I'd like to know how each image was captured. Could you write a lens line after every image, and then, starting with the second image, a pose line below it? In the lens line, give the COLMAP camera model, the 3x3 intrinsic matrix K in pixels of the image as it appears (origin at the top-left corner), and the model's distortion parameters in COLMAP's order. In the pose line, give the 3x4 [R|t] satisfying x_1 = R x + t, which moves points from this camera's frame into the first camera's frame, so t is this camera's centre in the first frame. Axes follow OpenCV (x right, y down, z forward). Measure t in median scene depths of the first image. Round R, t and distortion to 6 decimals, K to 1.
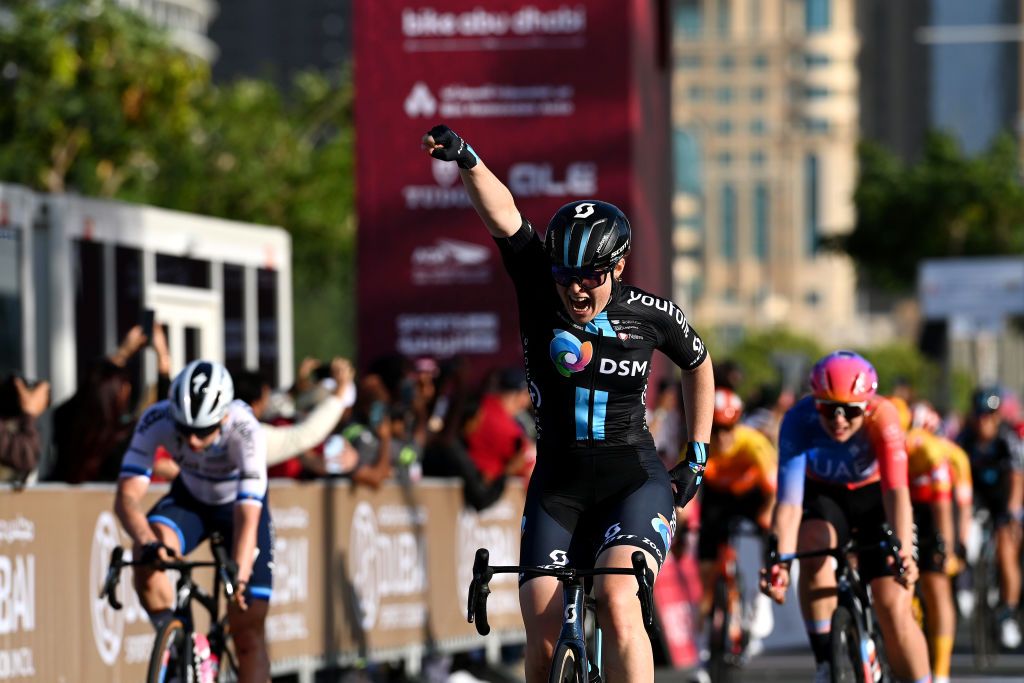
lens RADIAL K [[6757.2, 0, 512.0], [0, 6757.2, 341.5], [0, 0, 1]] dist [1.818105, -3.838156]
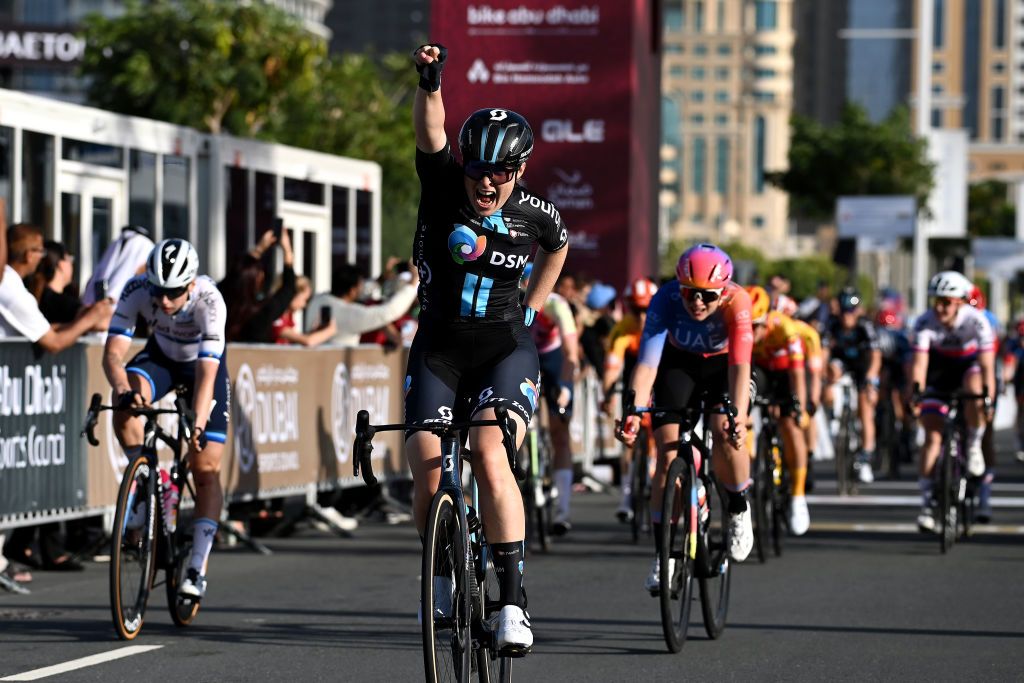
lens RADIAL K [[4324.9, 0, 512.0], [0, 4324.9, 341.5], [0, 0, 1]] dist [0.004461, -0.466719]
pose [[0.999380, 0.024736, -0.025045, 0.016914], [-0.024255, 0.999519, 0.019302, 0.002211], [0.025511, -0.018683, 0.999500, 0.120324]]
